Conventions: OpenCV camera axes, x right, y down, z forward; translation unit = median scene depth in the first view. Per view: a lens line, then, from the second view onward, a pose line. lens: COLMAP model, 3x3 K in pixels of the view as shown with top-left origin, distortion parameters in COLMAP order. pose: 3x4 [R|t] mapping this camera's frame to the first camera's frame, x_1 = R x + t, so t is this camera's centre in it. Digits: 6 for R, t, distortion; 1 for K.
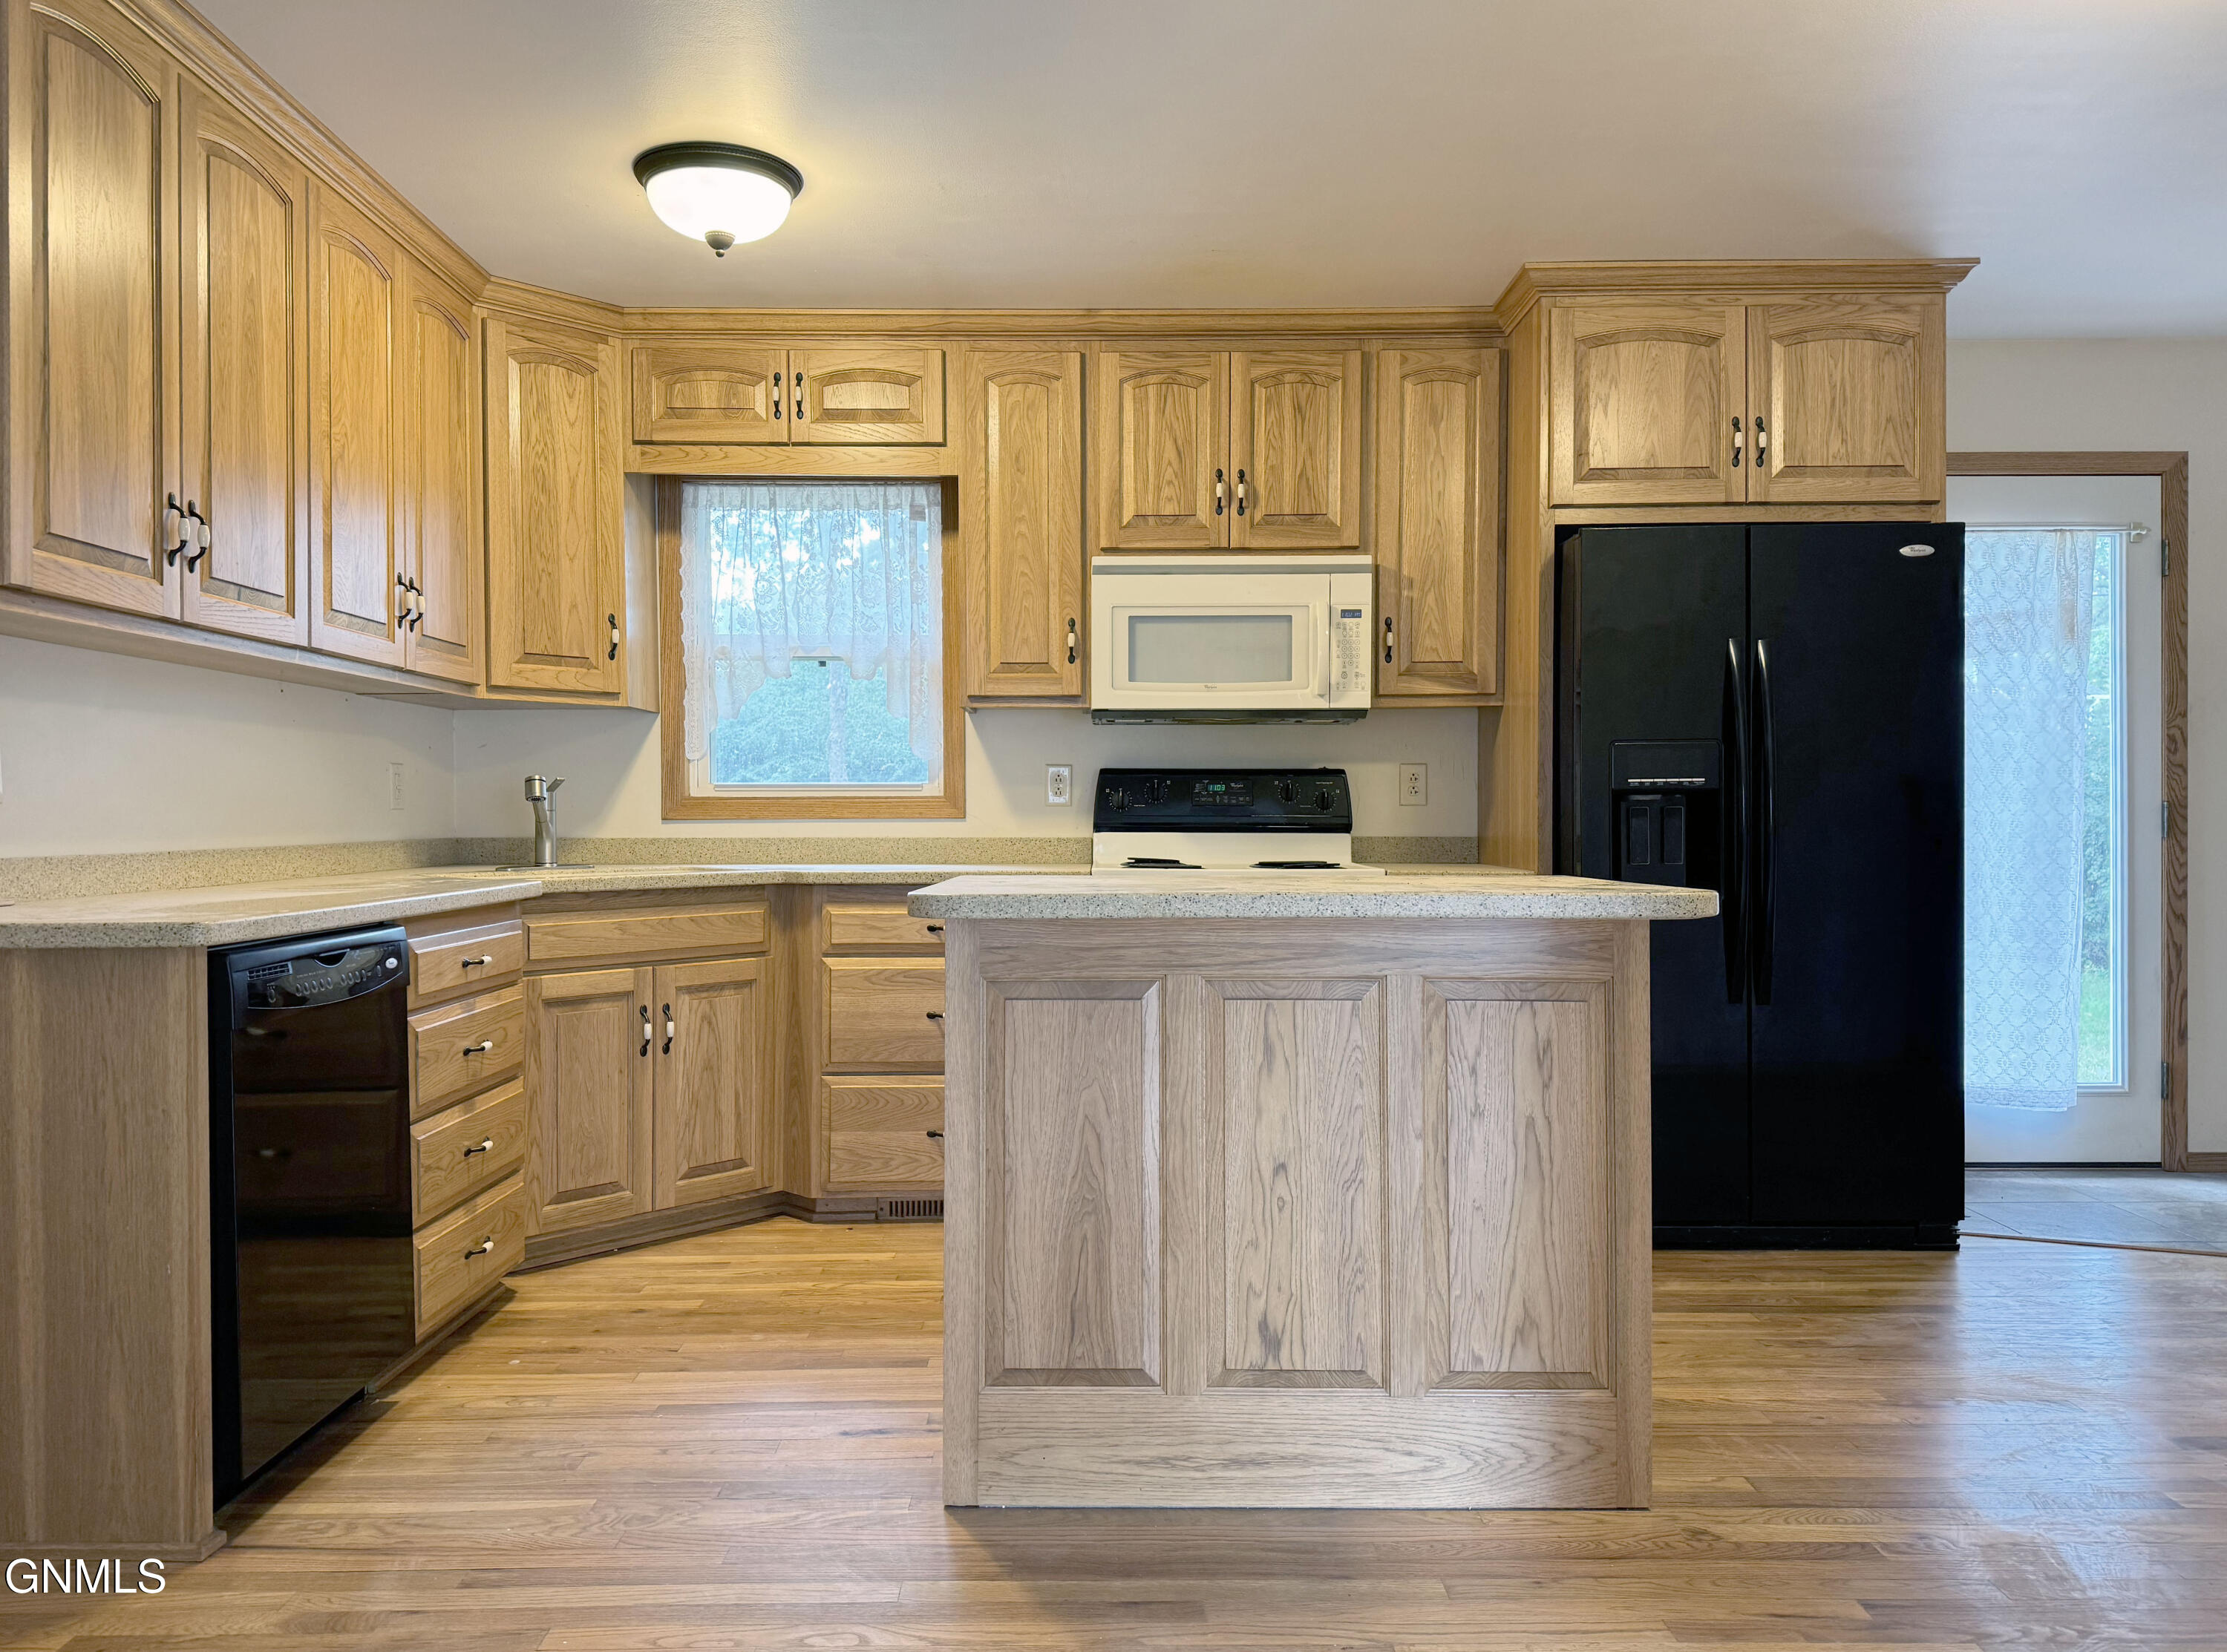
lens RADIAL K [[1607.9, 0, 1113.5], [0, 1607.9, 826.0], [0, 0, 1]] dist [0.055458, -0.000448]
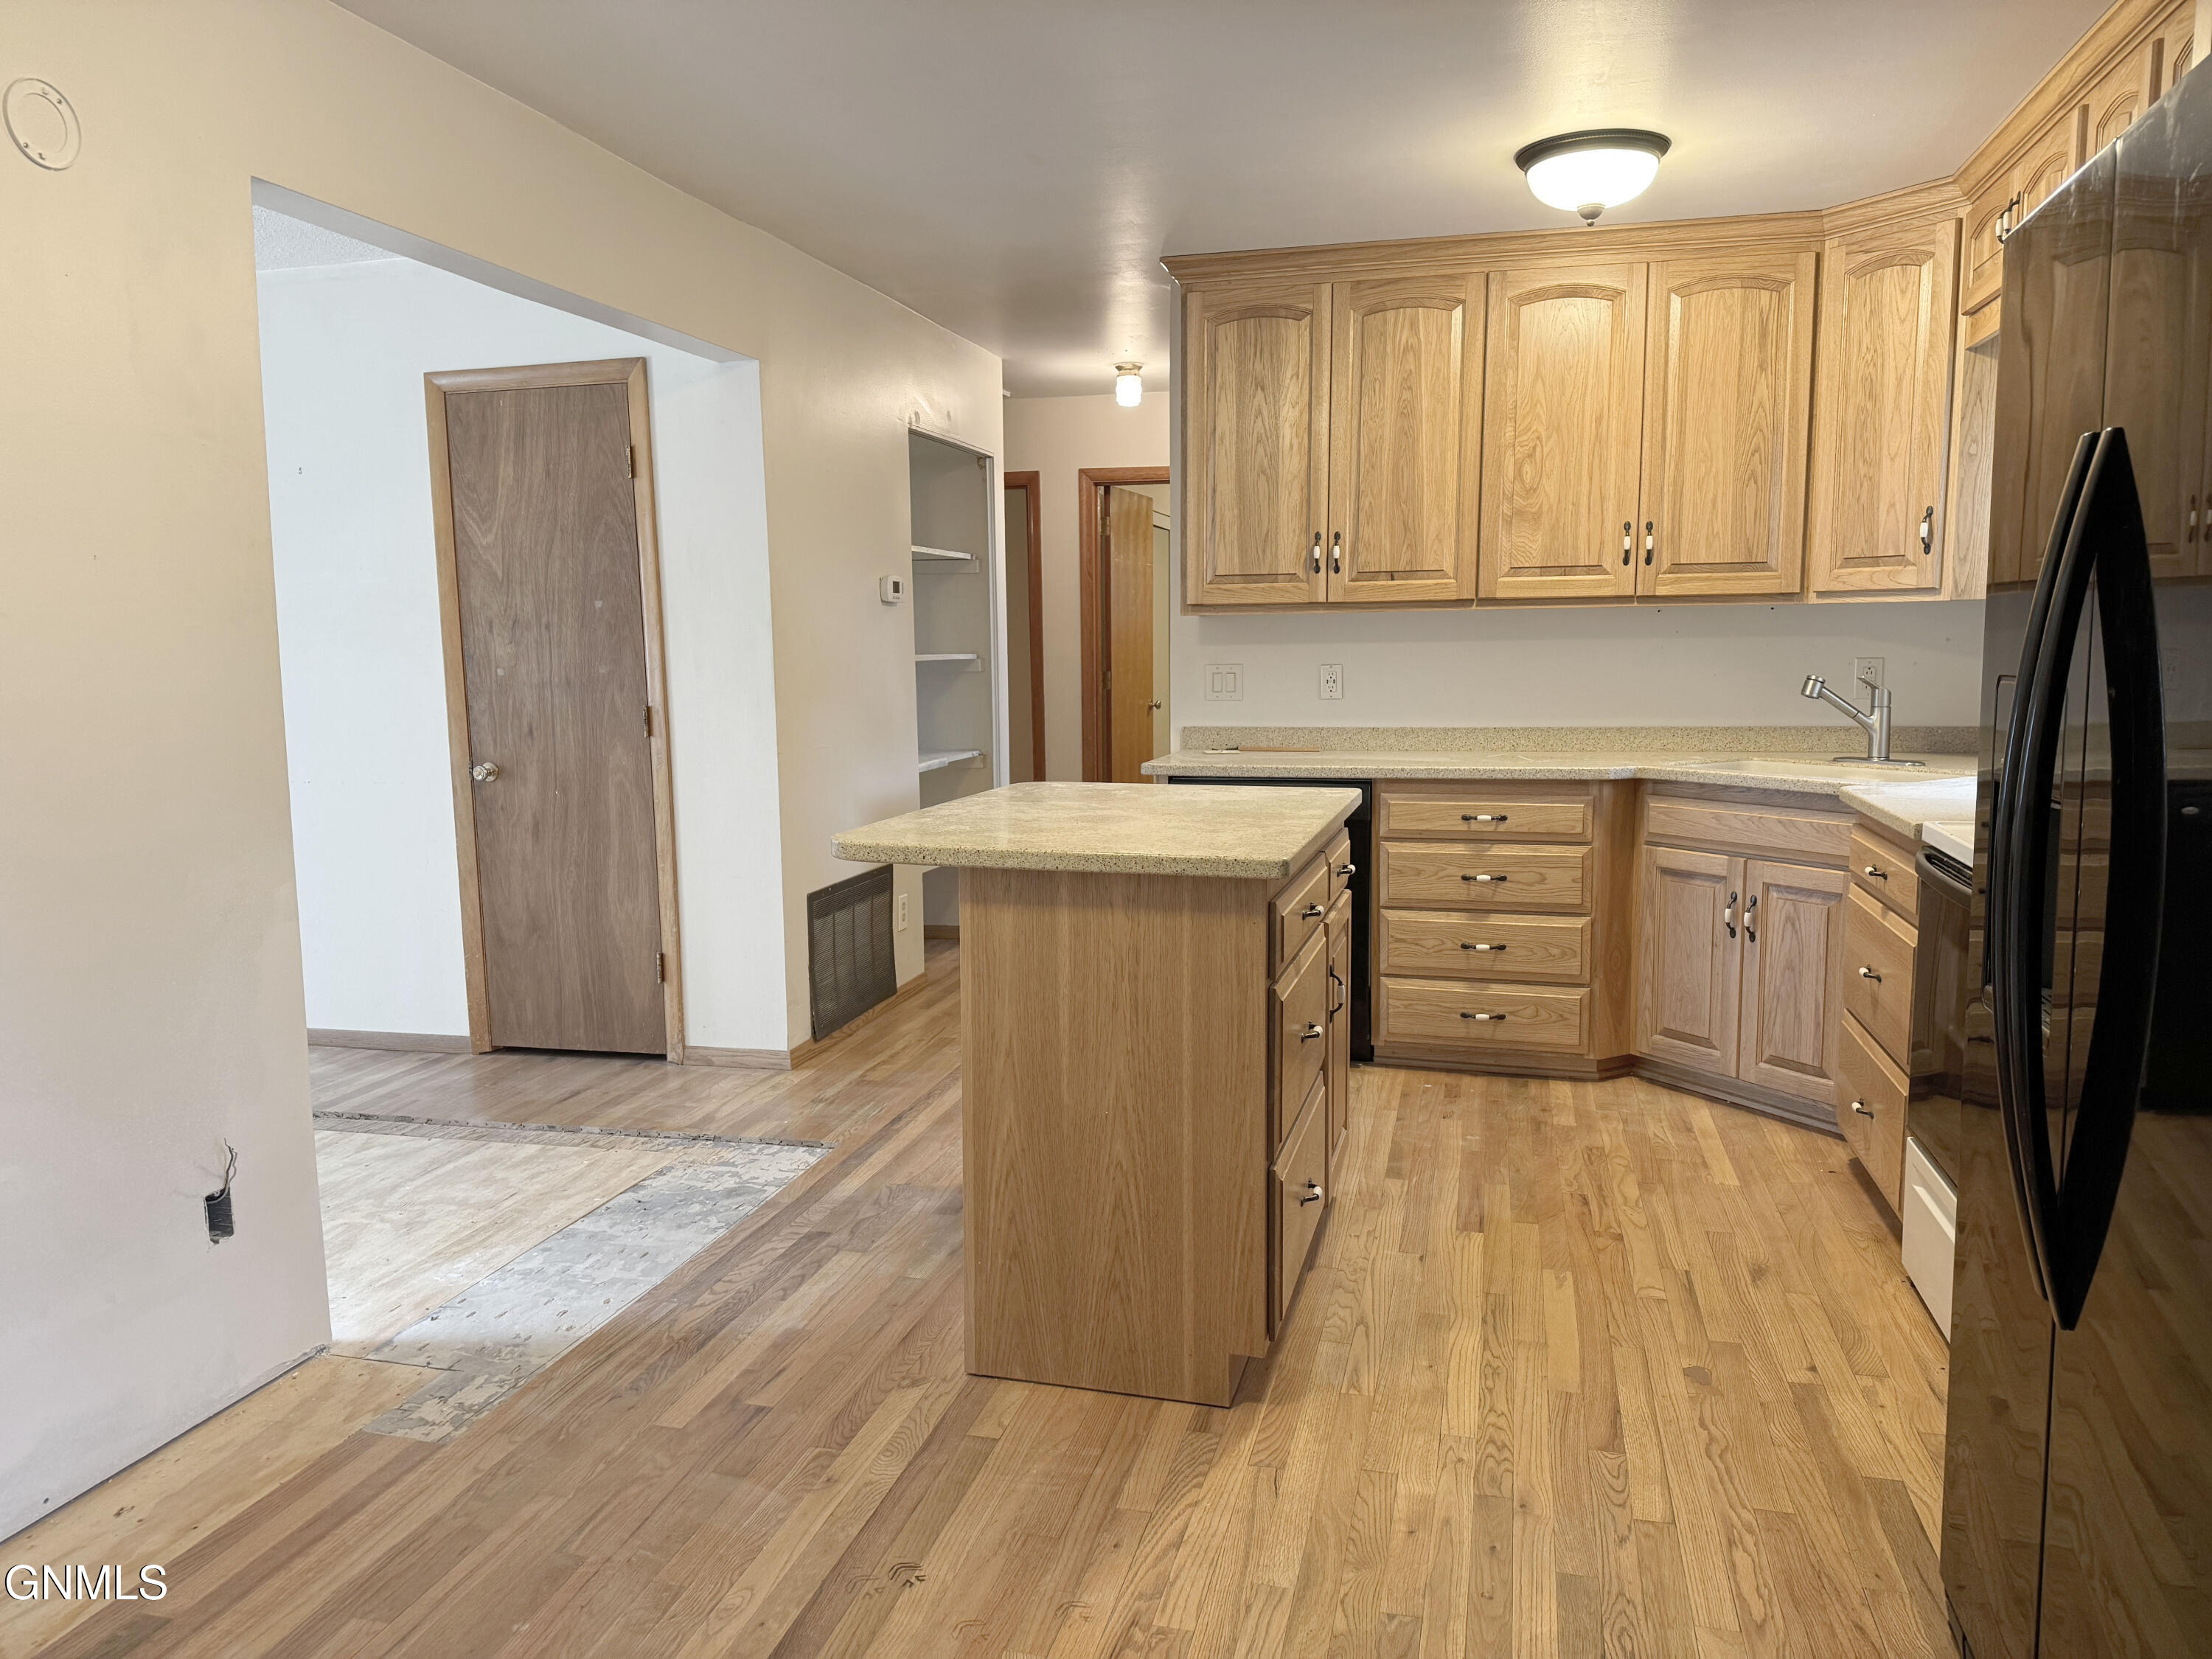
lens RADIAL K [[1588.6, 0, 1127.3], [0, 1588.6, 821.2], [0, 0, 1]] dist [0.070939, -0.002654]
pose [[-0.255369, 0.116369, -0.959815, 0.888896], [0.001034, 0.992763, 0.120089, -0.070672], [0.966843, 0.029674, -0.253642, 0.911947]]
